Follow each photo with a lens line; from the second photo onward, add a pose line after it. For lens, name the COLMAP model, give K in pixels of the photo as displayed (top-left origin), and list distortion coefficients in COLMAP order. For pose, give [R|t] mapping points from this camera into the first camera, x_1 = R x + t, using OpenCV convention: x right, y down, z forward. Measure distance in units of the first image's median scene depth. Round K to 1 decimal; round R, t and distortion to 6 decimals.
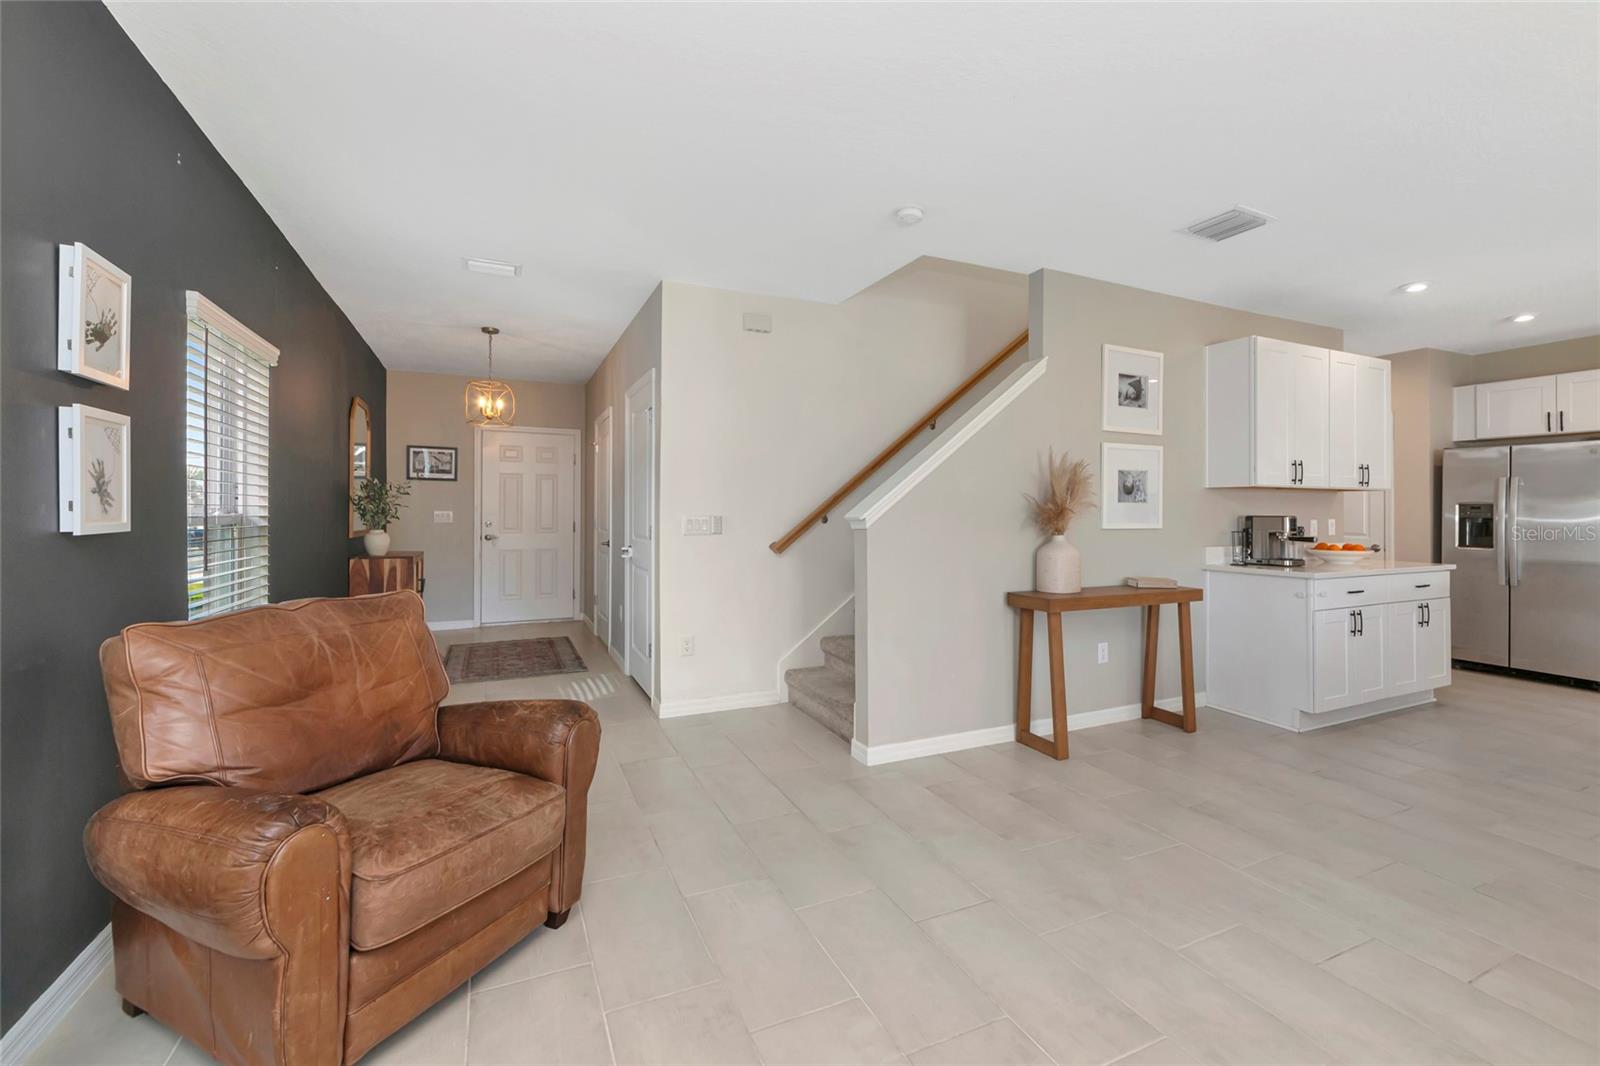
lens RADIAL K [[647.3, 0, 803.5], [0, 647.3, 514.3], [0, 0, 1]] dist [-0.001882, -0.000015]
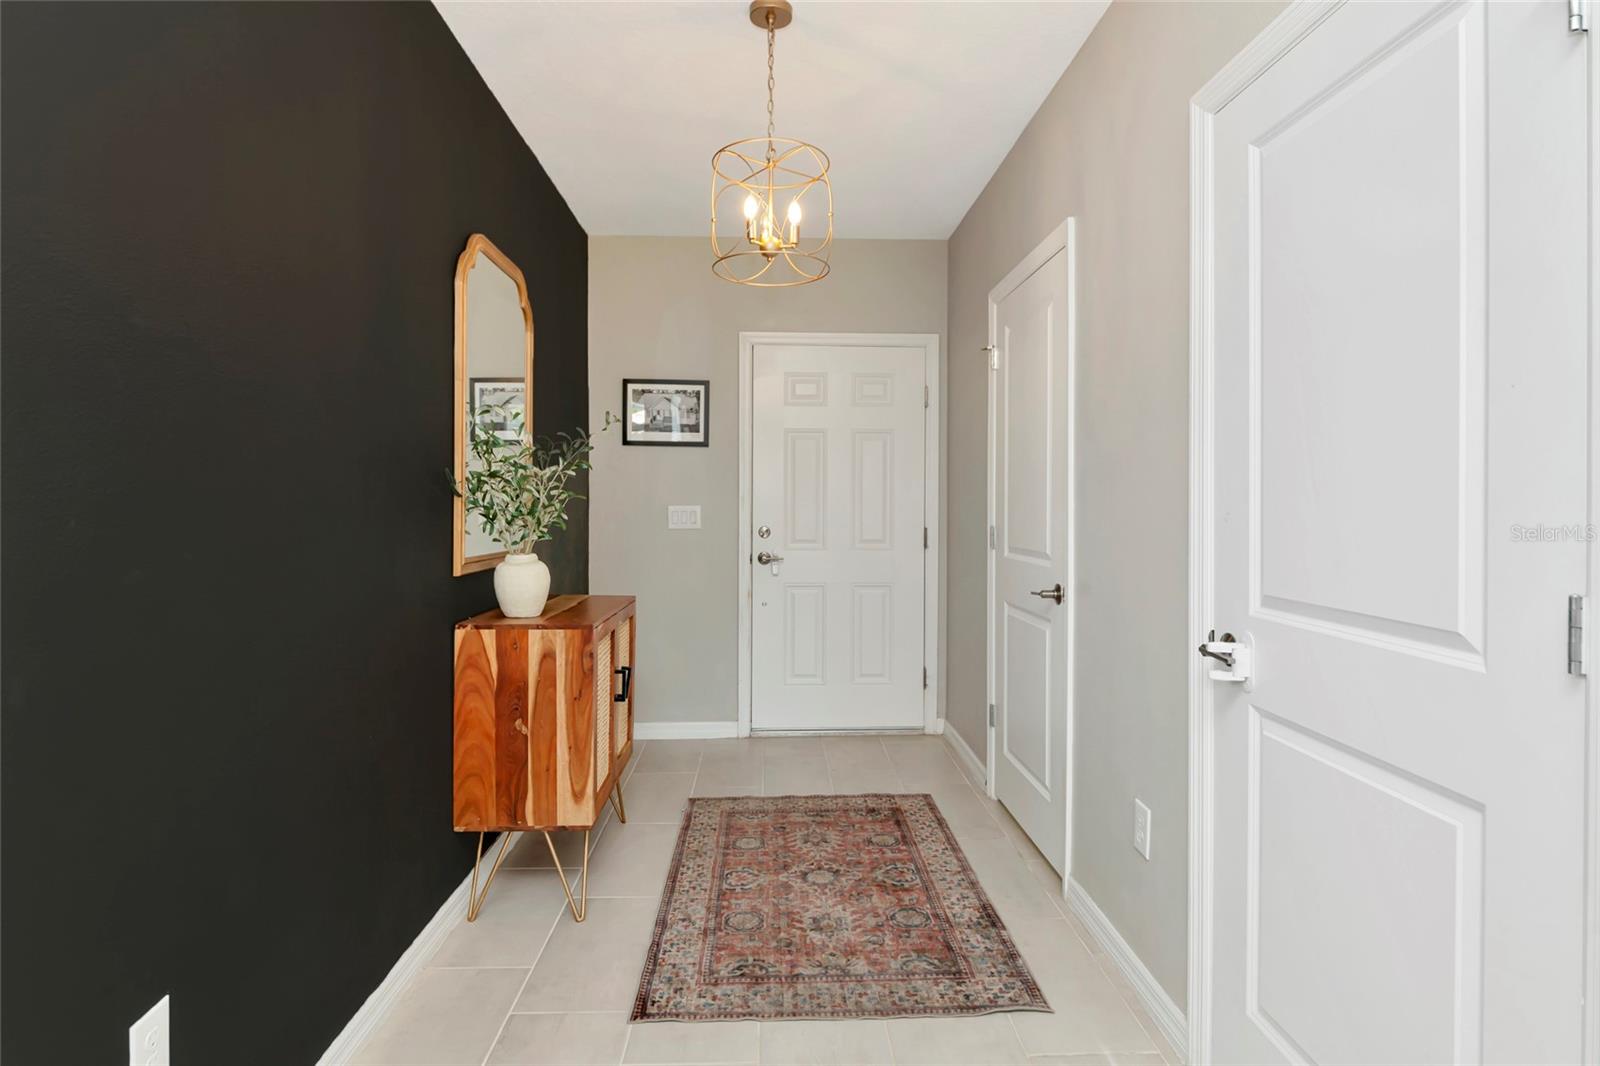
lens RADIAL K [[878.9, 0, 800.2], [0, 878.9, 522.7], [0, 0, 1]] dist [0.000334, -0.000004]
pose [[0.917645, 0.006677, -0.397345, -0.190966], [0.000847, 0.999824, 0.018757, -0.004174], [0.397401, -0.017549, 0.917477, 0.386443]]
